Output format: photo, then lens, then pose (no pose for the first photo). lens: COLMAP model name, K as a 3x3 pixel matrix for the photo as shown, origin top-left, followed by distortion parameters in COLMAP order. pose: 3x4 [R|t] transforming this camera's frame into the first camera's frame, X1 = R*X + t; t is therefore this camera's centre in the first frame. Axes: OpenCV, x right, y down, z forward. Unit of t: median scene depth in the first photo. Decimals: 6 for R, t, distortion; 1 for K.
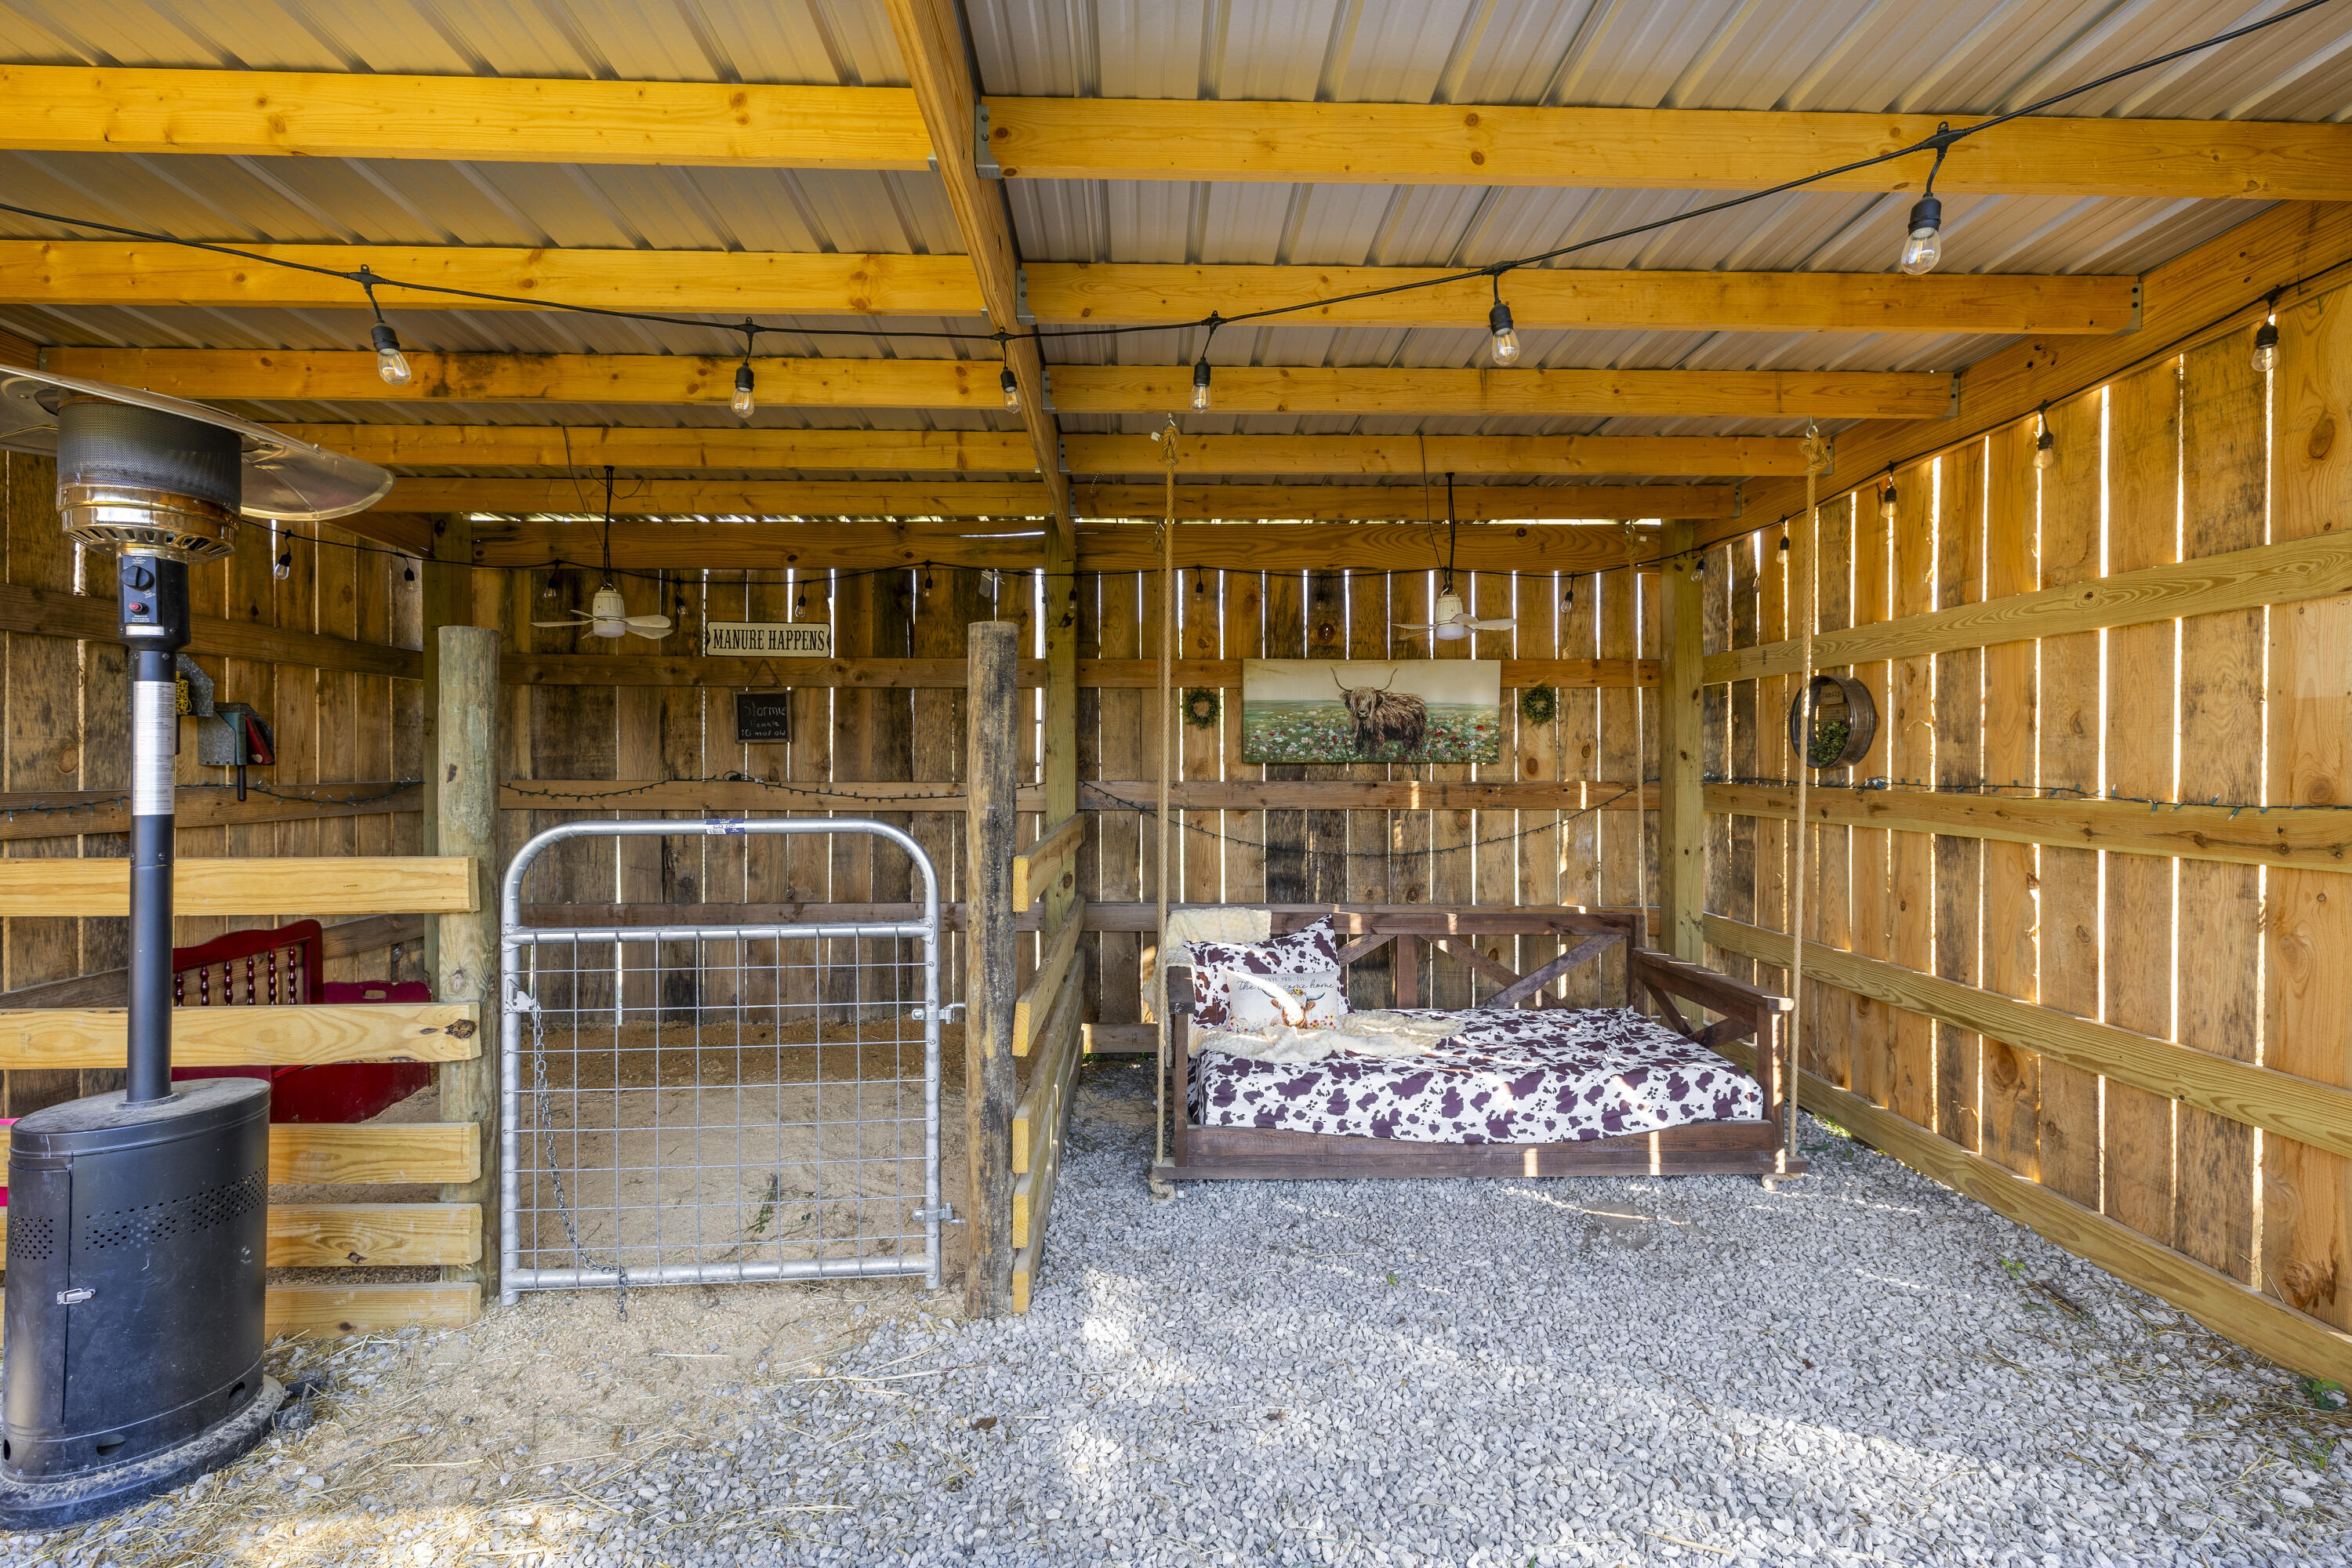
lens RADIAL K [[1000.7, 0, 1168.1], [0, 1000.7, 756.2], [0, 0, 1]] dist [0.002313, 0.000453]
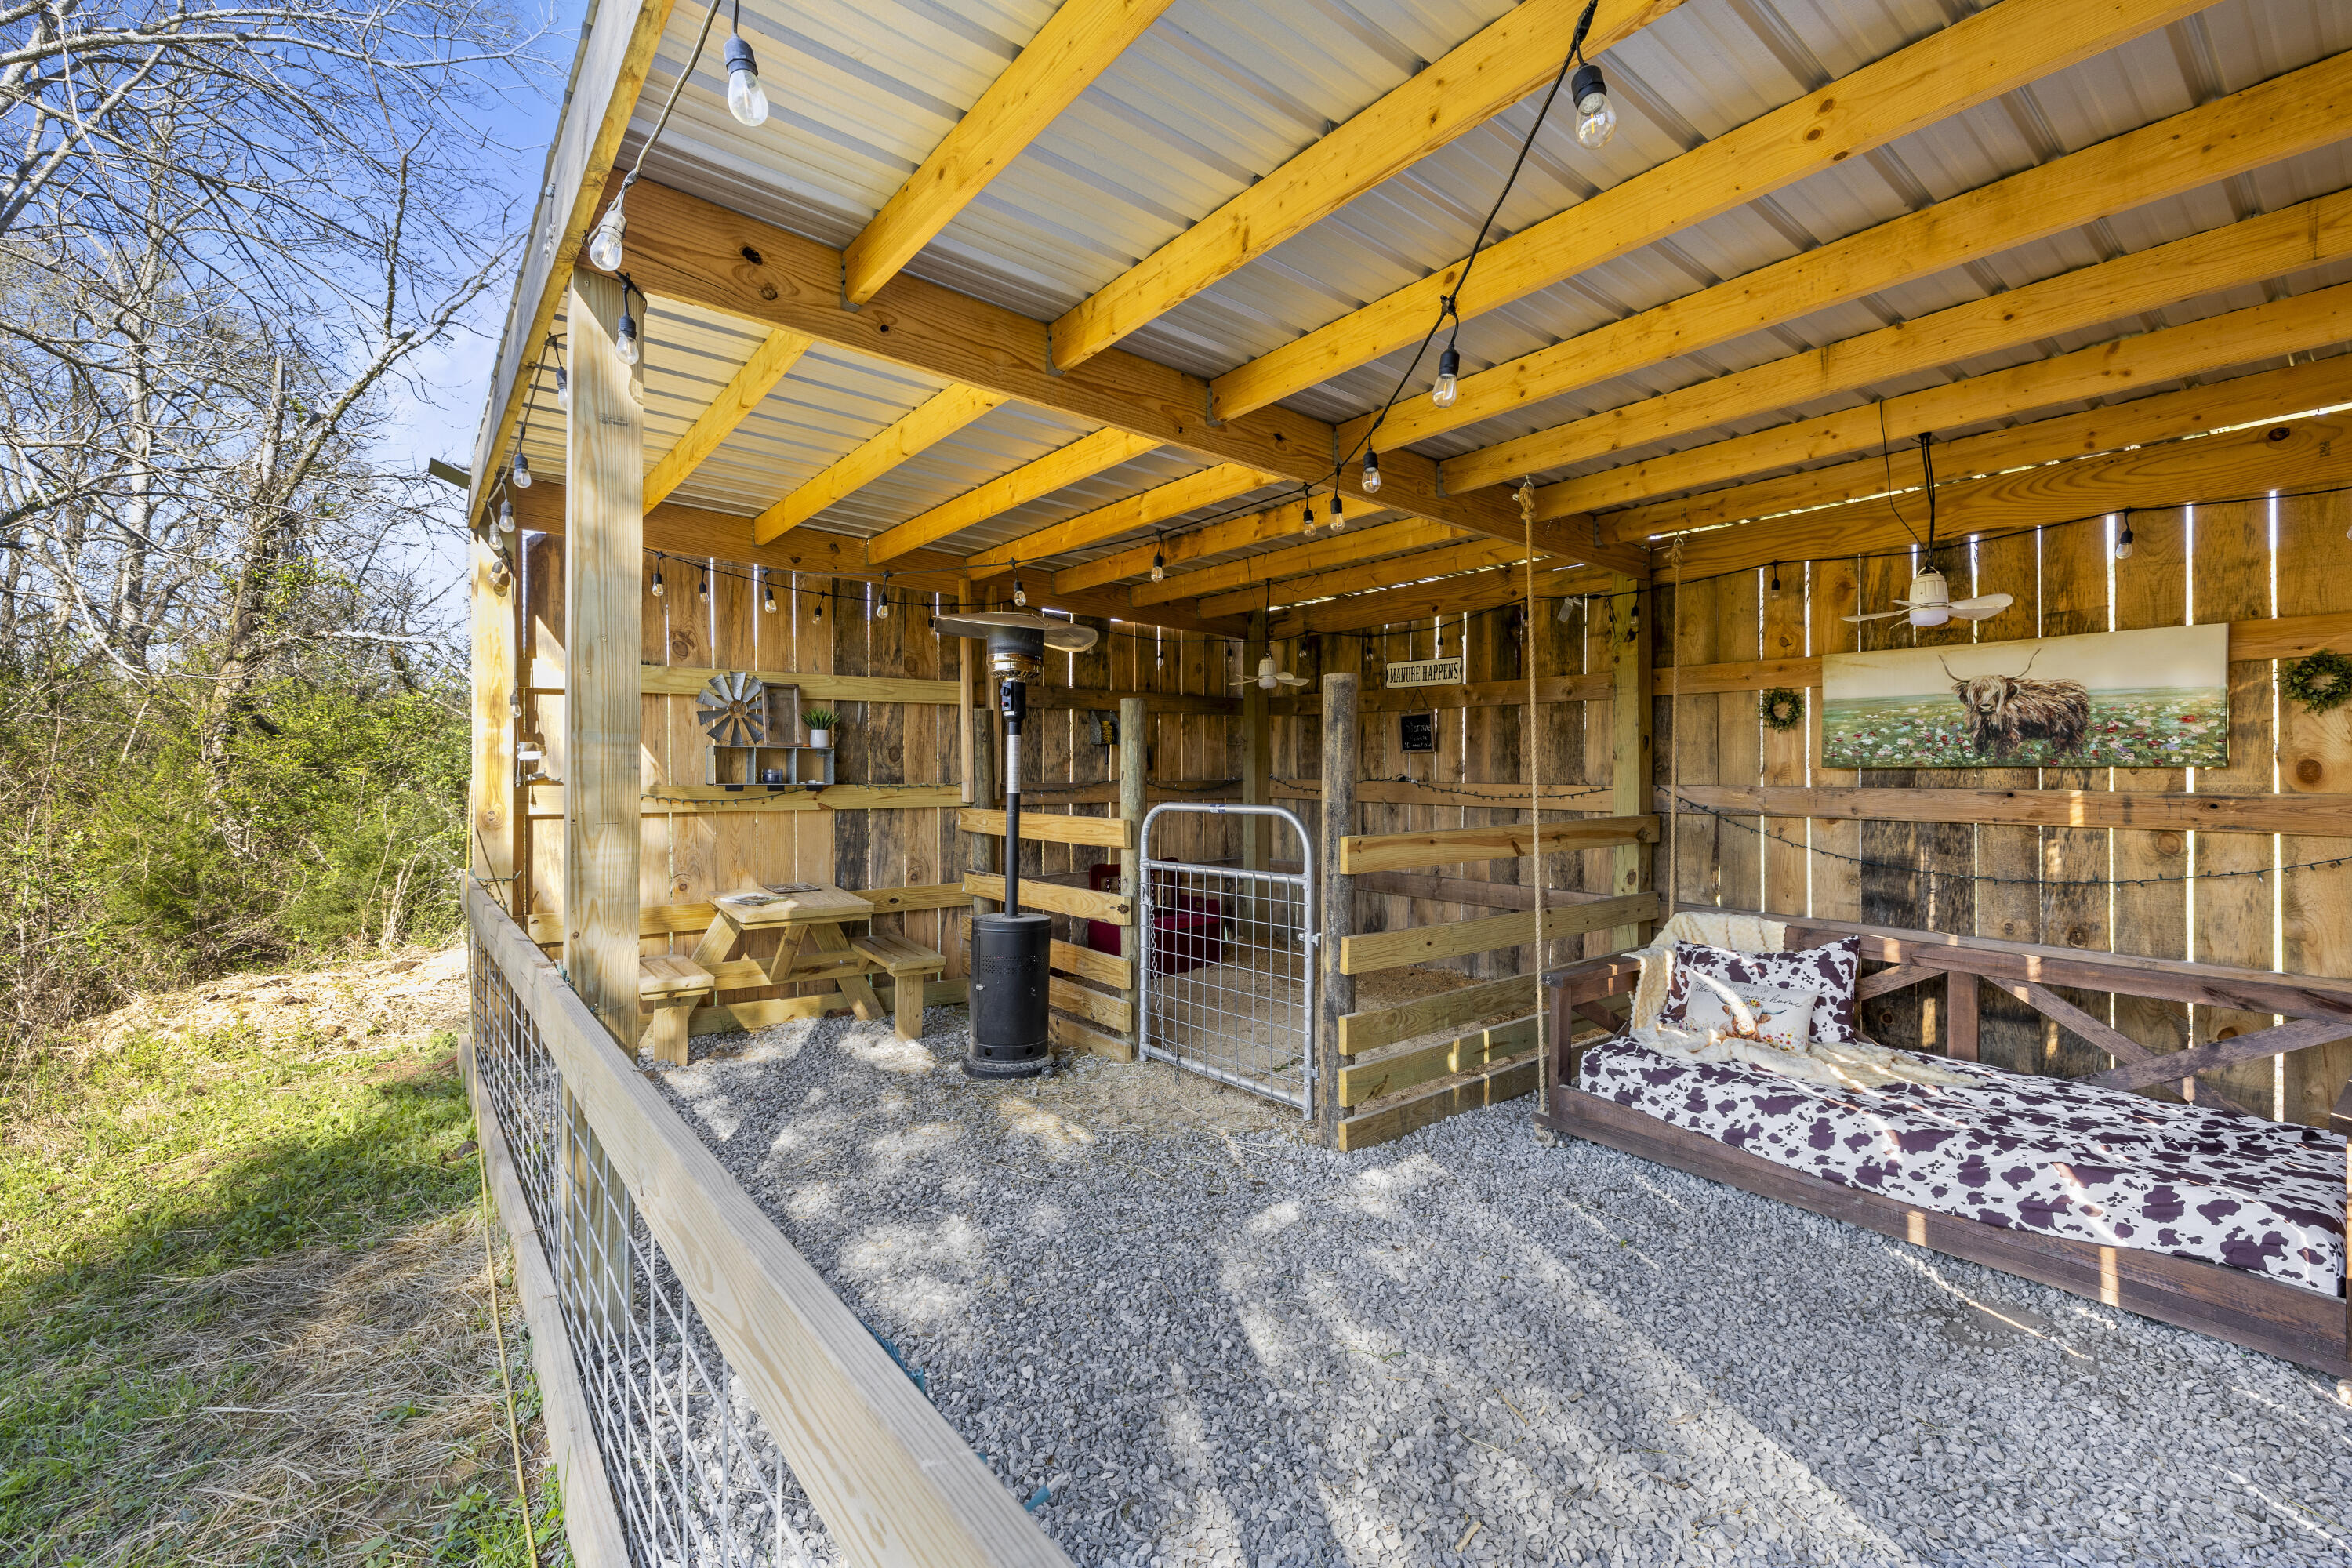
lens RADIAL K [[996.8, 0, 1194.1], [0, 996.8, 755.8], [0, 0, 1]] dist [-0.000696, 0.000283]
pose [[0.597649, -0.010276, -0.801692, 0.667109], [0.009514, 0.999938, -0.005725, -0.006173], [0.801701, -0.004205, 0.597710, -0.021117]]
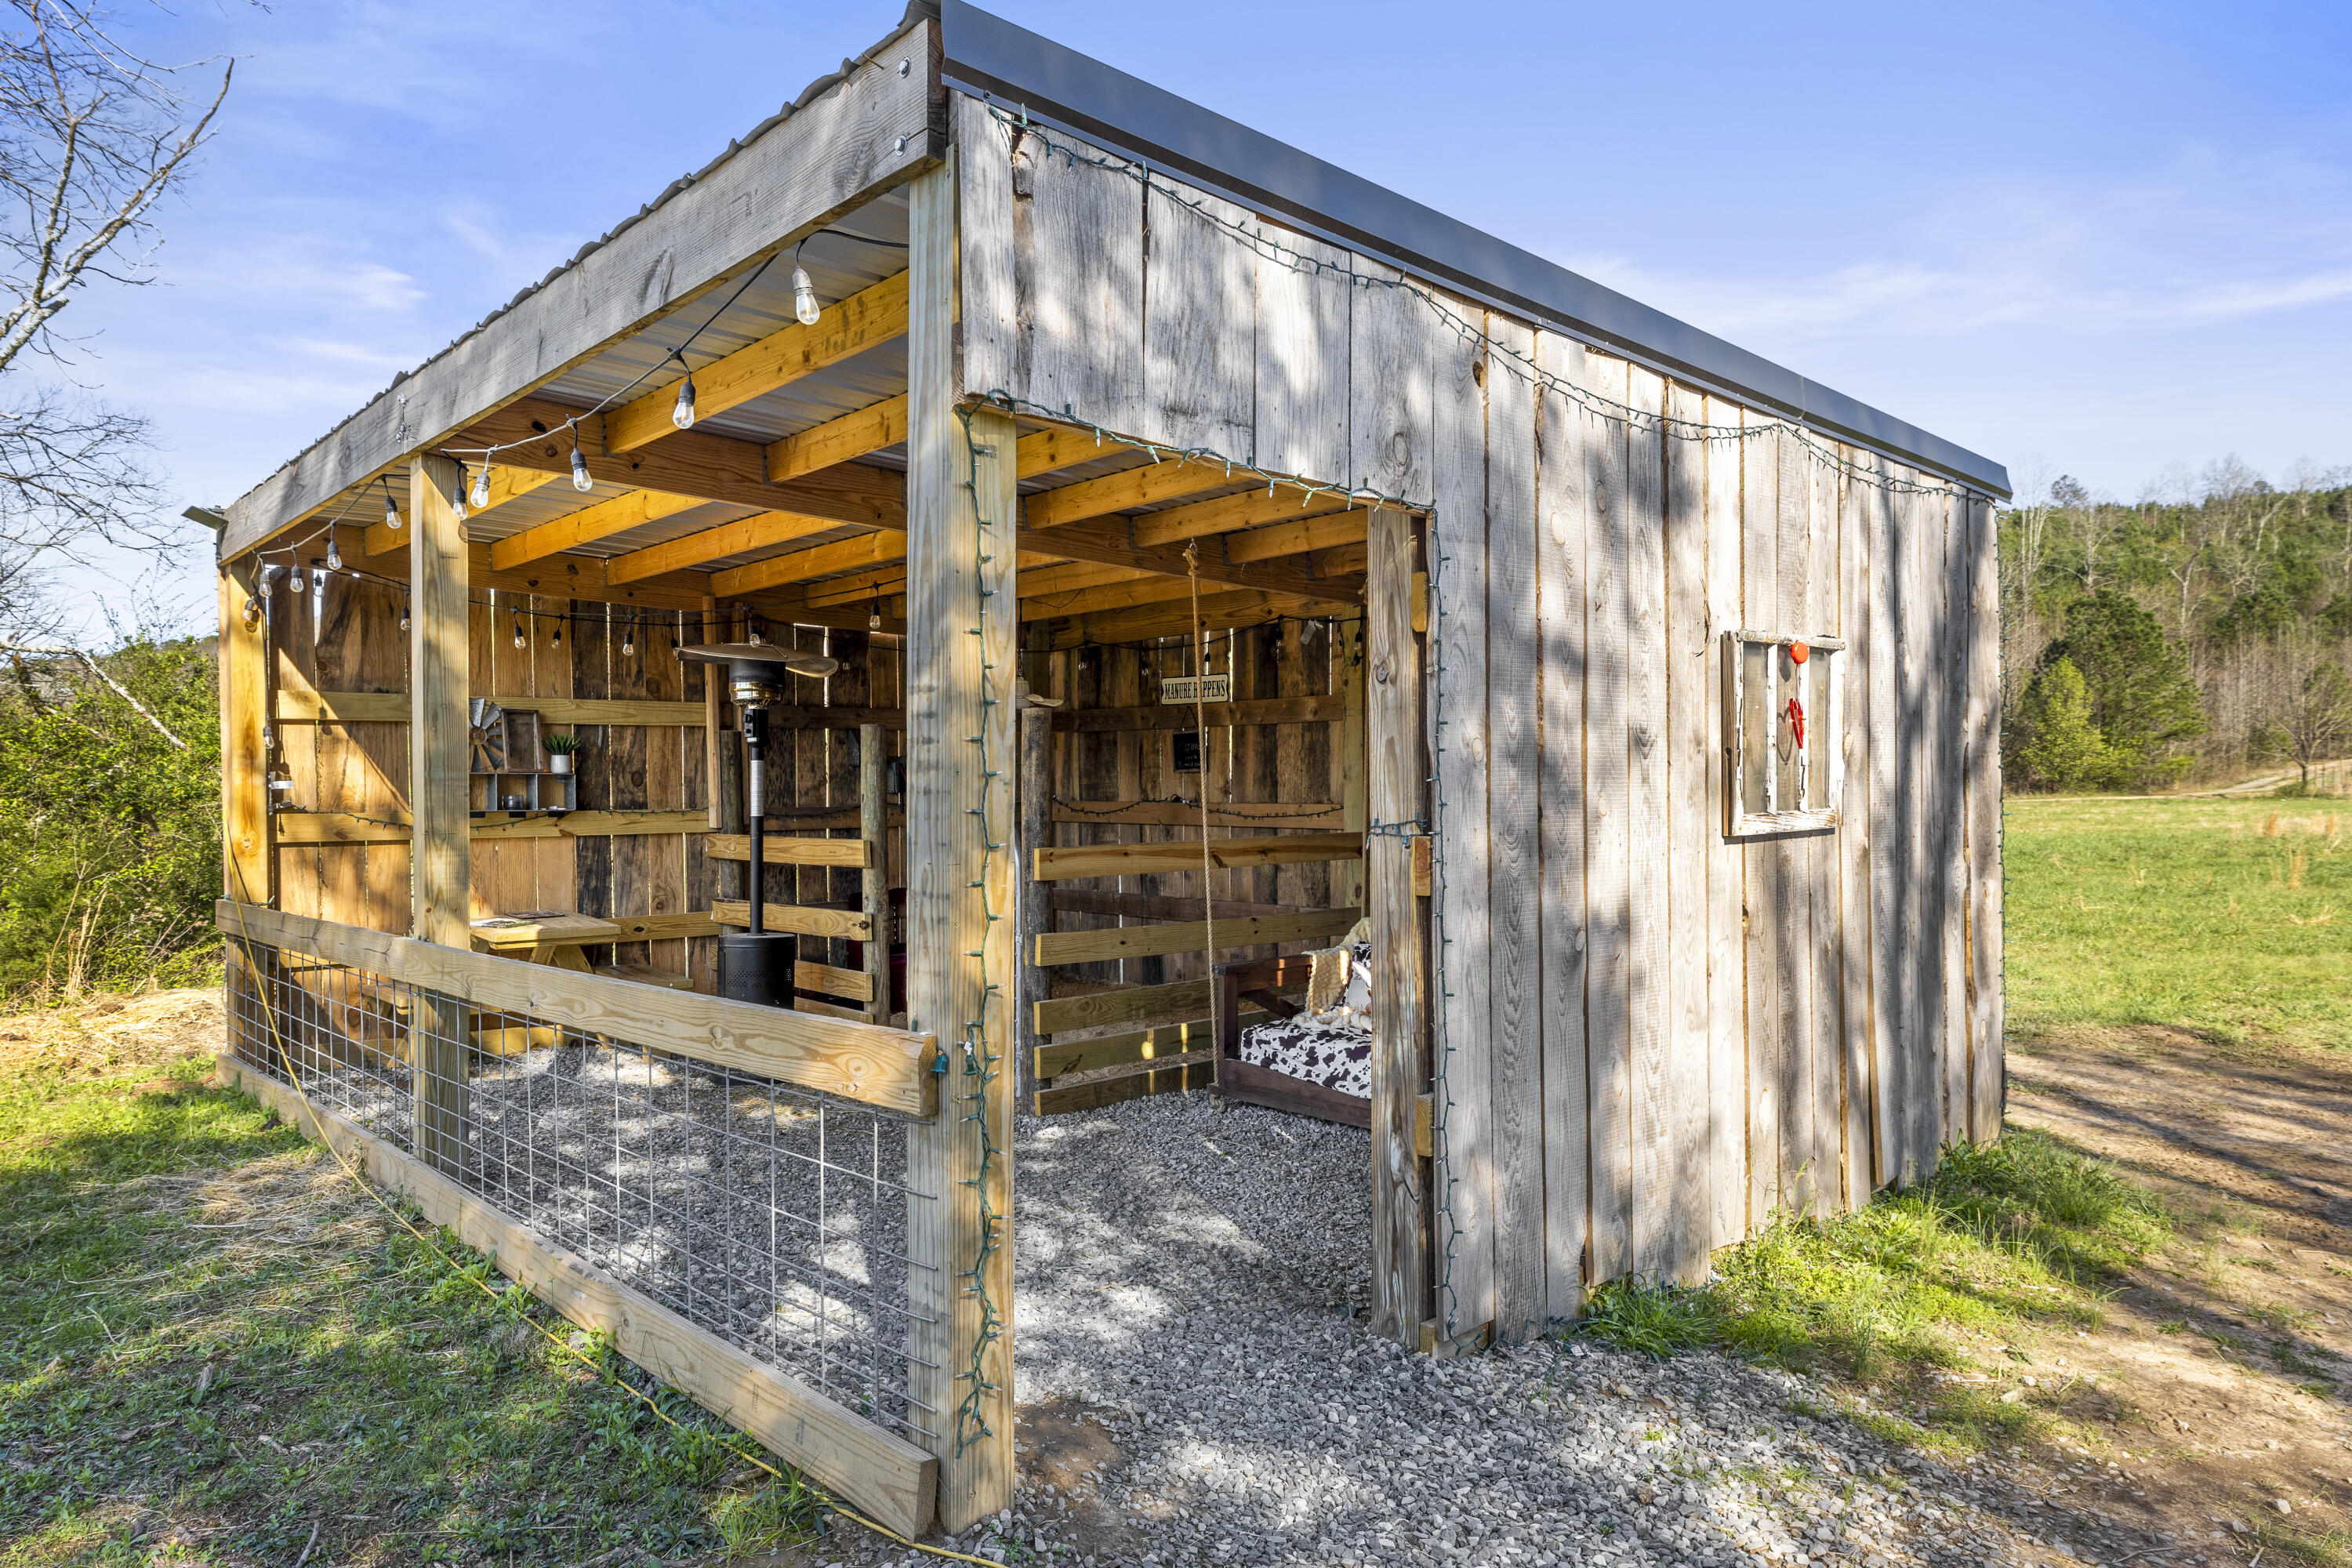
lens RADIAL K [[1485.9, 0, 1176.0], [0, 1485.9, 784.0], [0, 0, 1]] dist [0.002686, 0.001457]
pose [[0.649287, -0.007625, -0.760505, 1.451953], [0.018357, 0.999816, 0.005648, -0.012796], [0.760322, -0.017628, 0.649307, -0.335795]]
